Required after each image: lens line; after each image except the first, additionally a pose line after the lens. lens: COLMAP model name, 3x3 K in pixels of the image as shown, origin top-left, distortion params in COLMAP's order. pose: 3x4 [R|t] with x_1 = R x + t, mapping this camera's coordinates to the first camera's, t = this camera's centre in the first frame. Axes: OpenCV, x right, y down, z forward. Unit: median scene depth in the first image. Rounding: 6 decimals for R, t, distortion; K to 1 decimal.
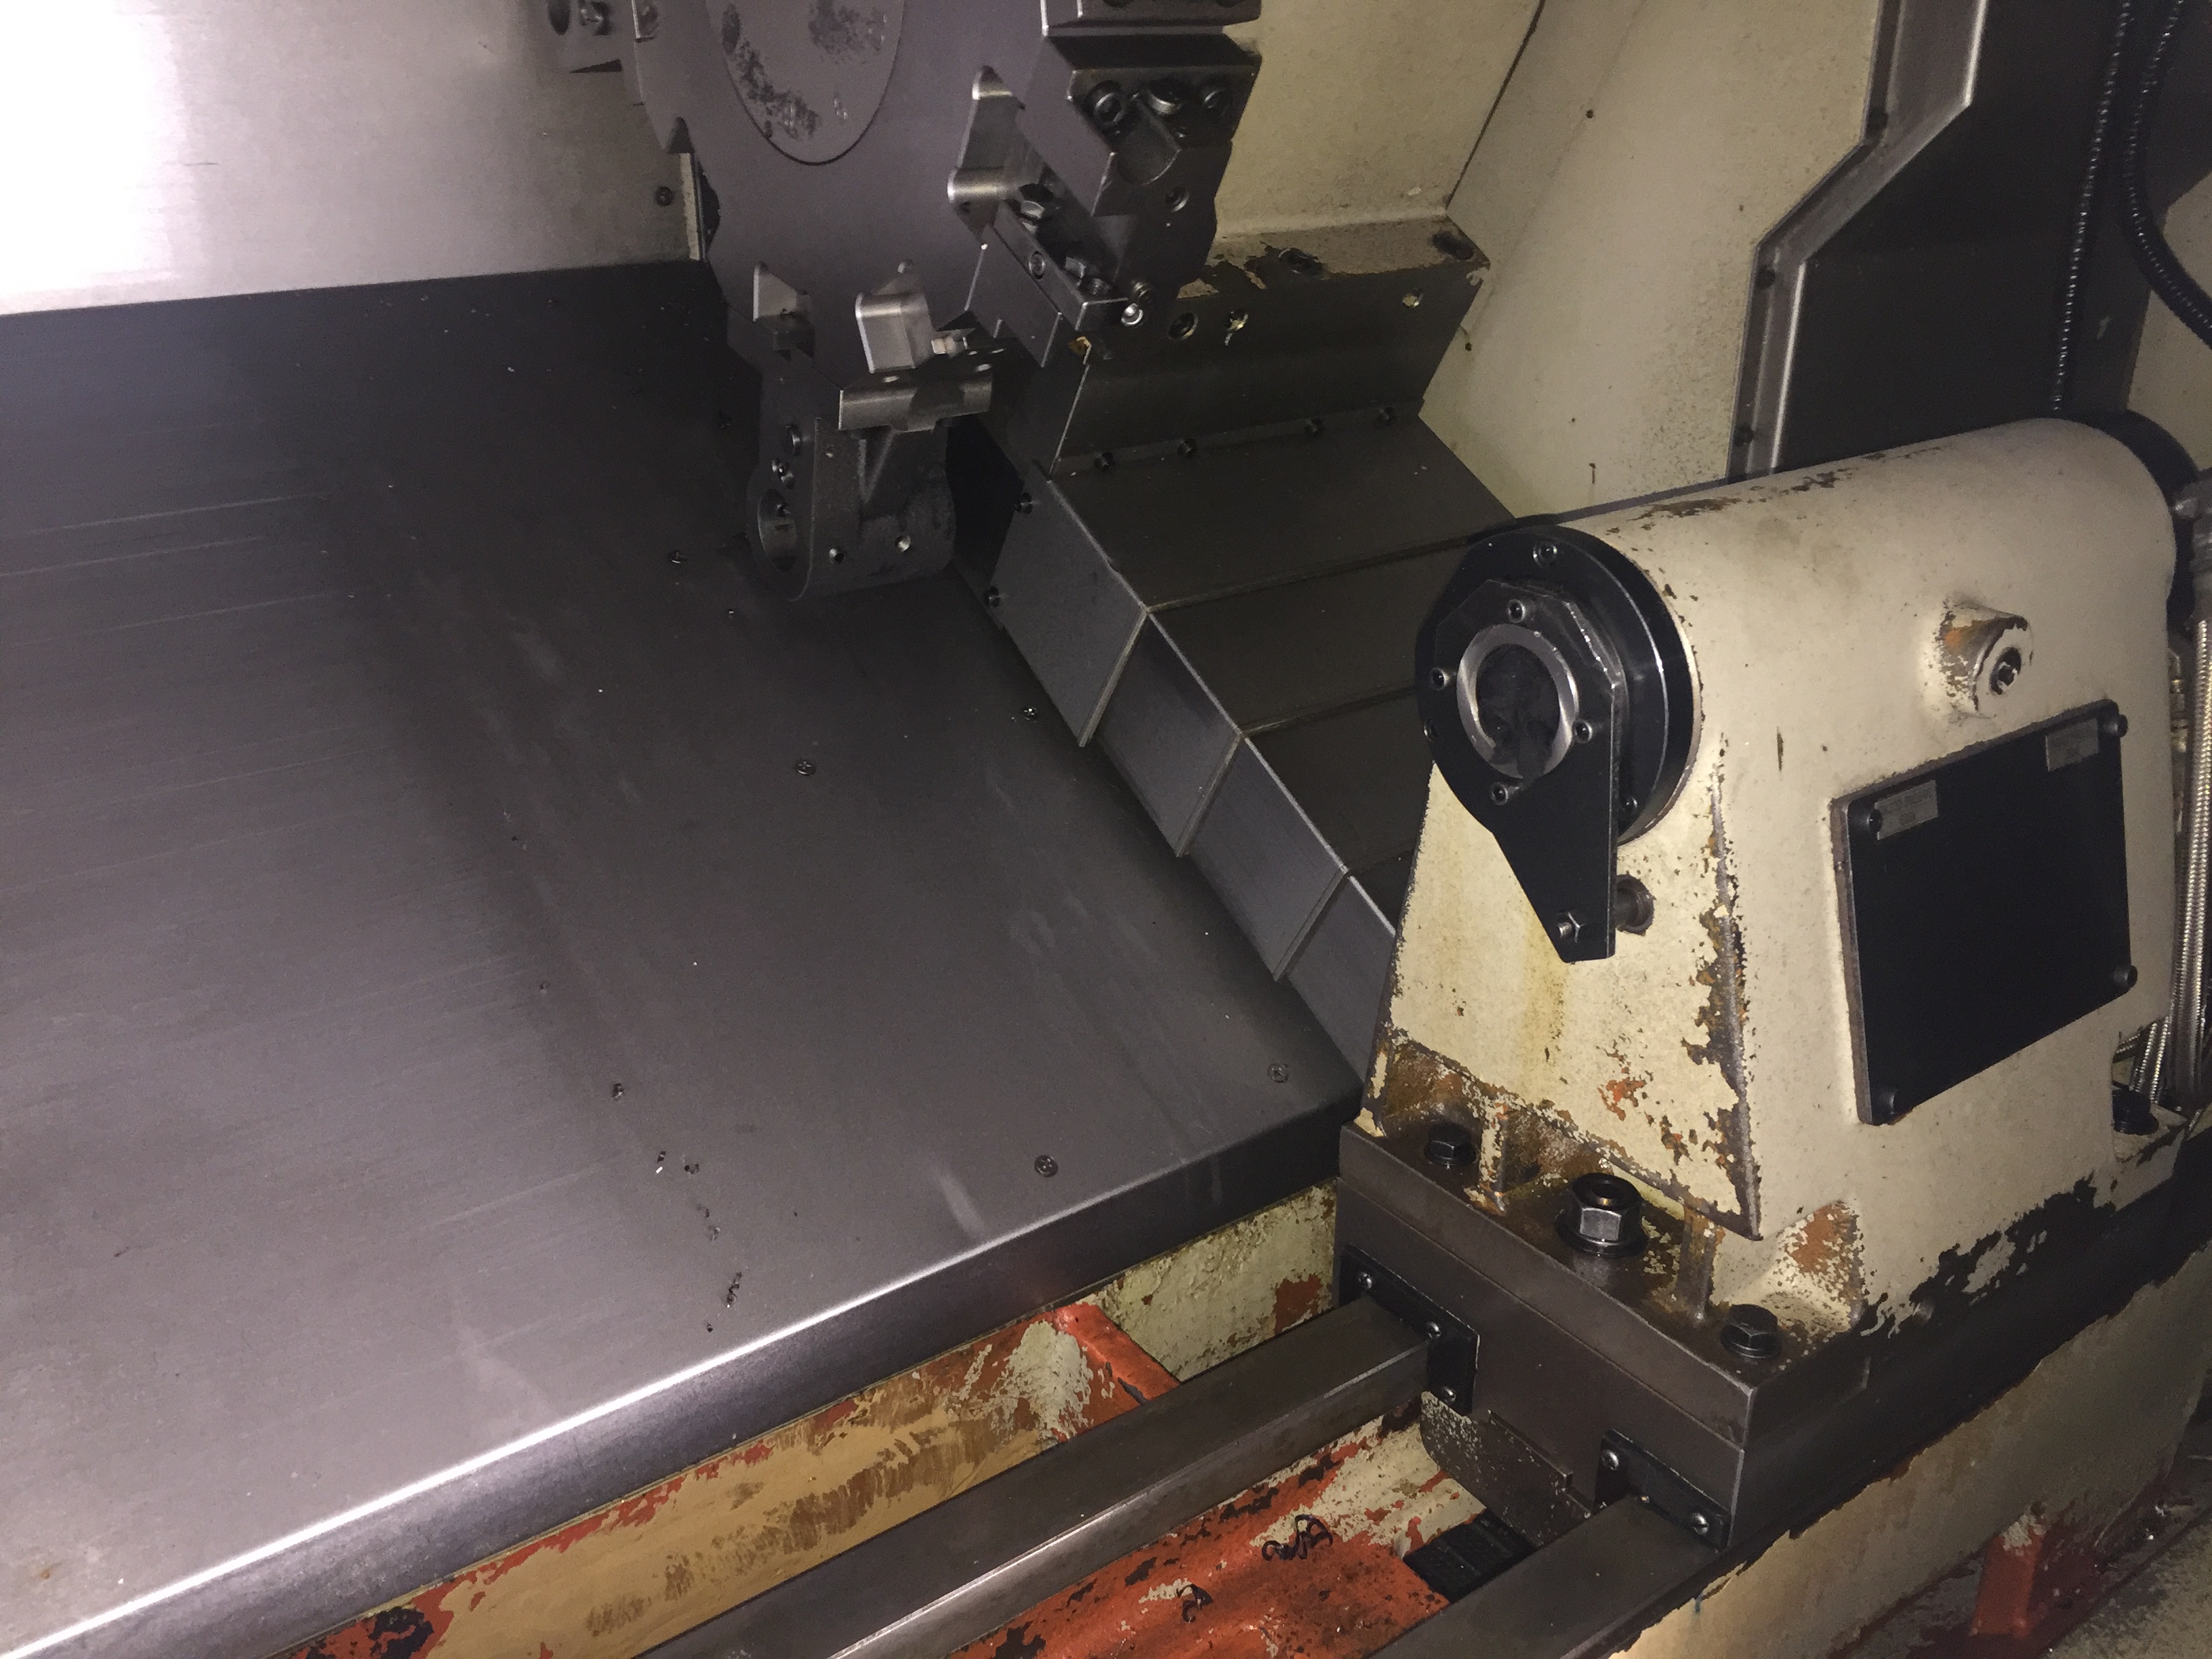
lens RADIAL K [[1887.6, 0, 1106.0], [0, 1887.6, 829.5], [0, 0, 1]] dist [0.042177, -0.018612]
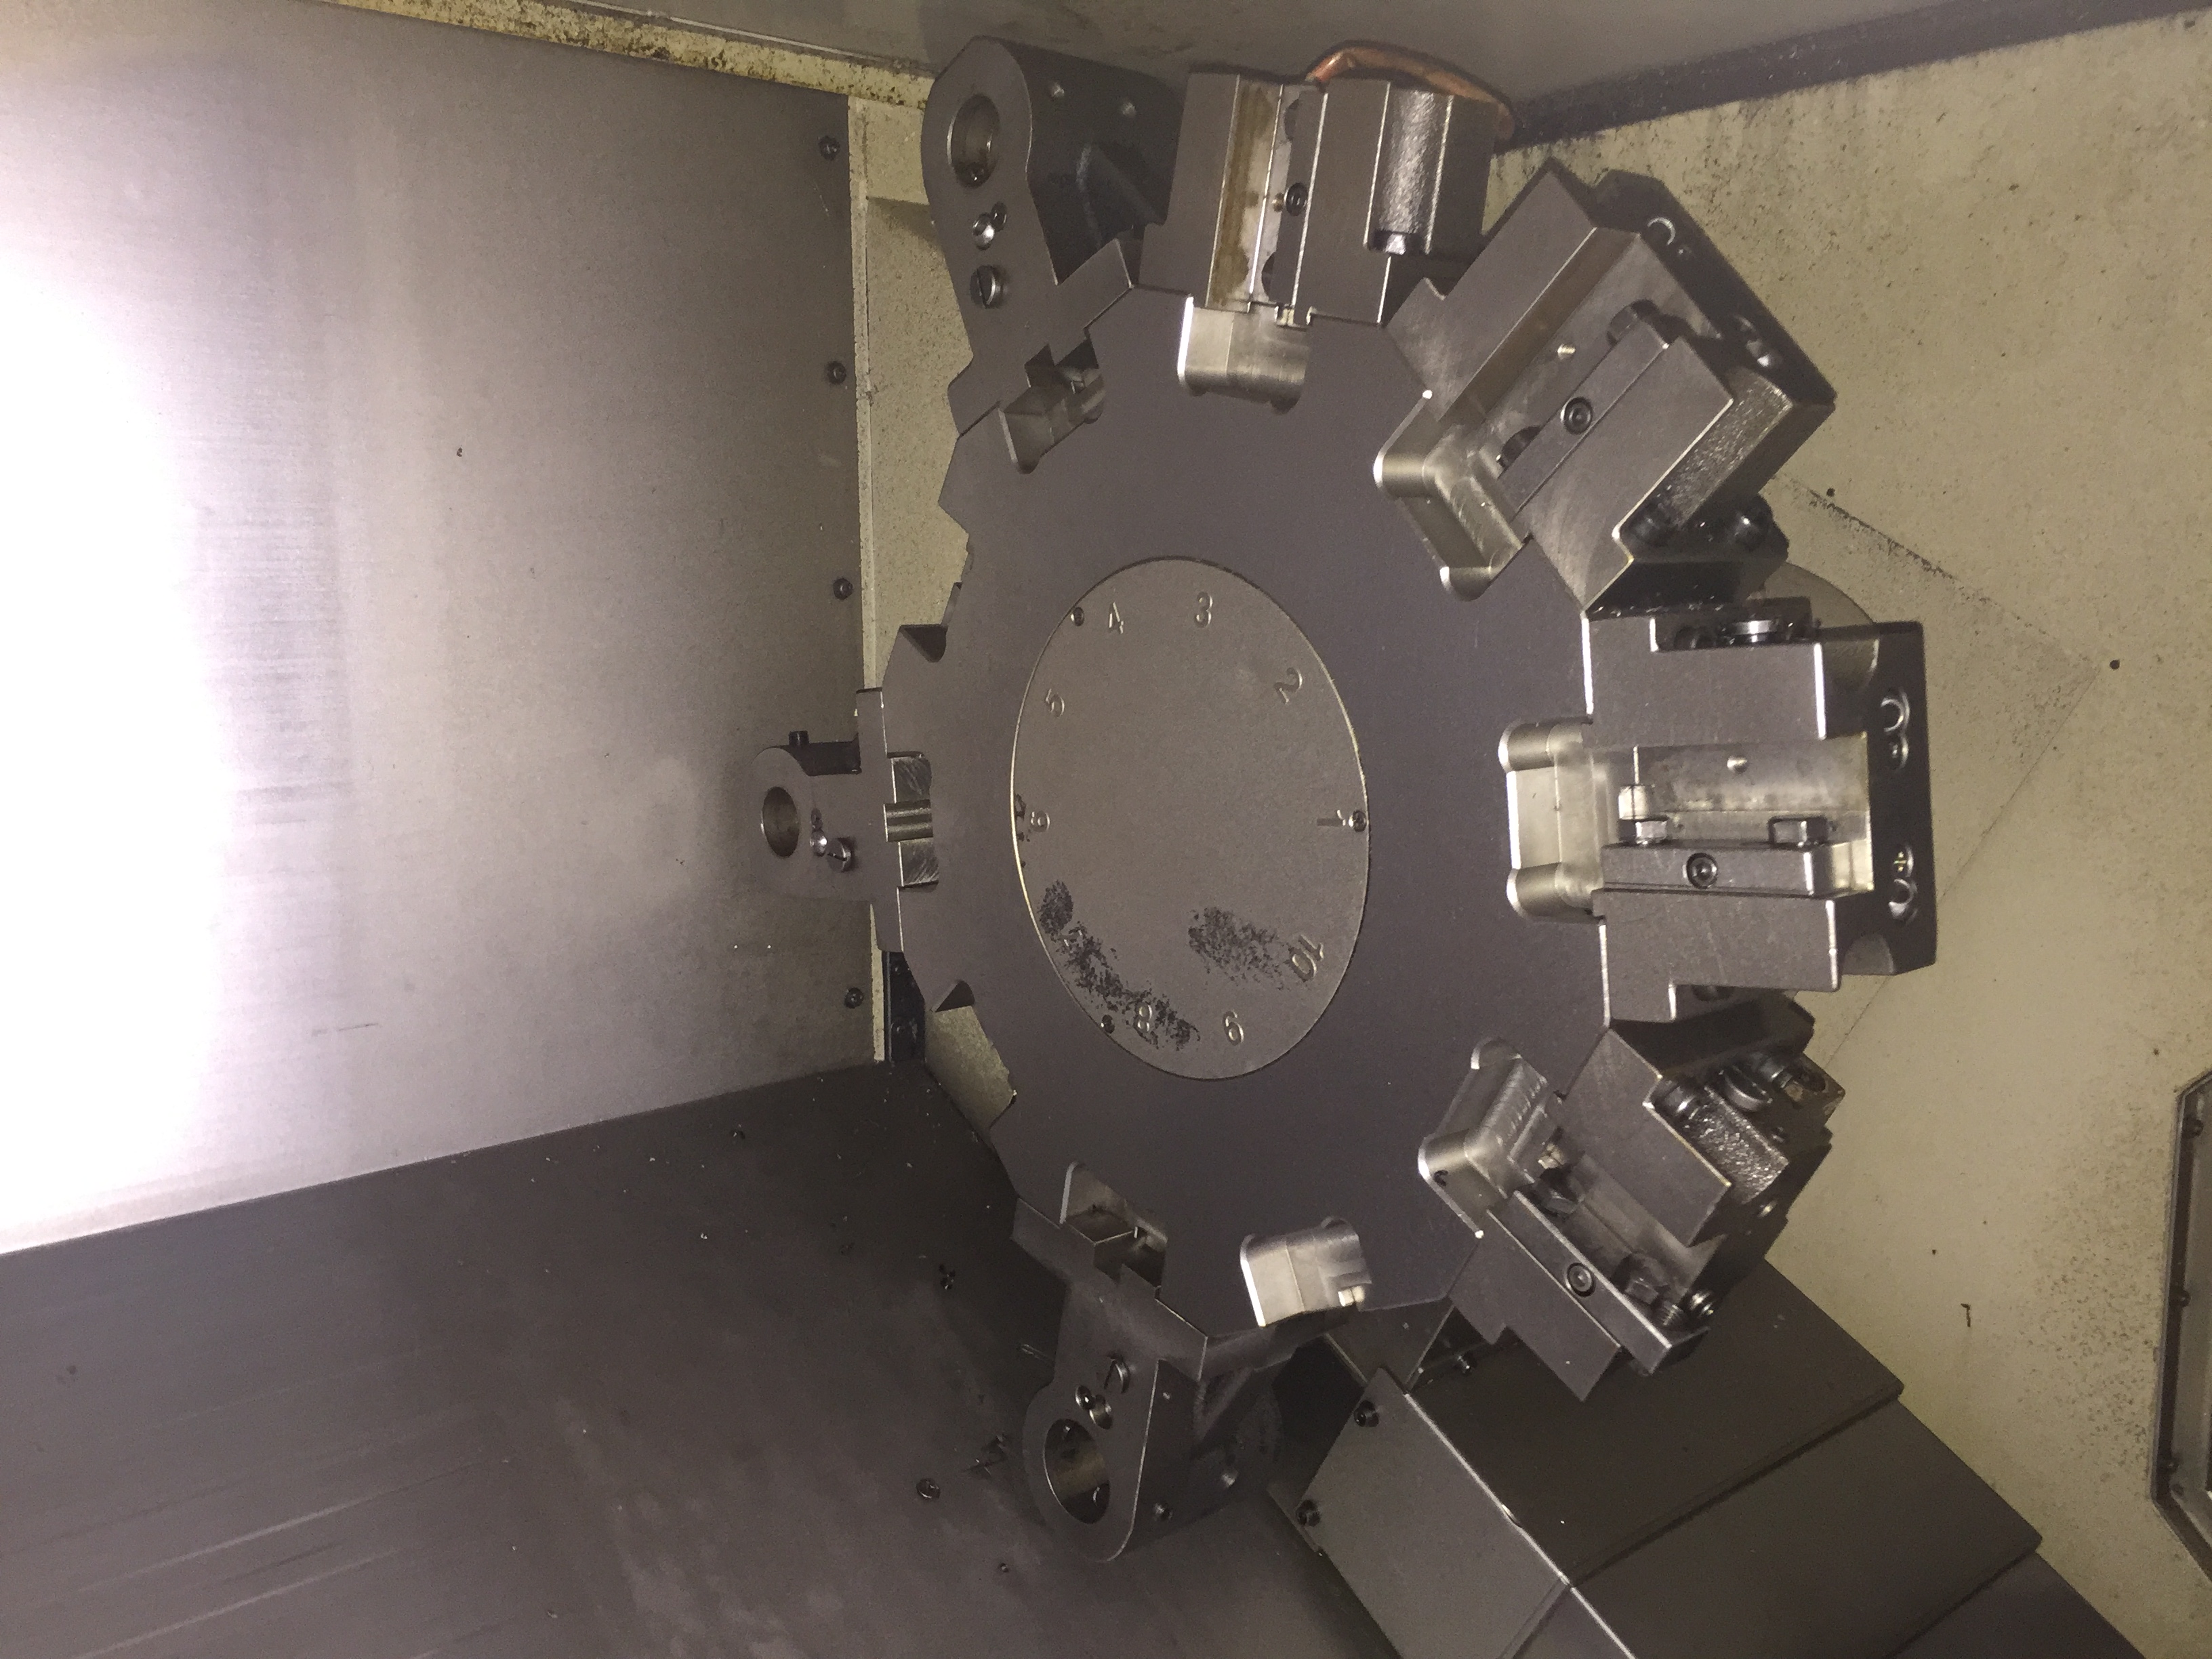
lens RADIAL K [[1887.6, 0, 1106.0], [0, 1887.6, 829.5], [0, 0, 1]] dist [0.042177, -0.018612]
pose [[0.995879, -0.016543, 0.089169, -0.226554], [0.038581, 0.967094, -0.251477, -0.216957], [-0.082075, 0.253881, 0.963747, 0.151853]]
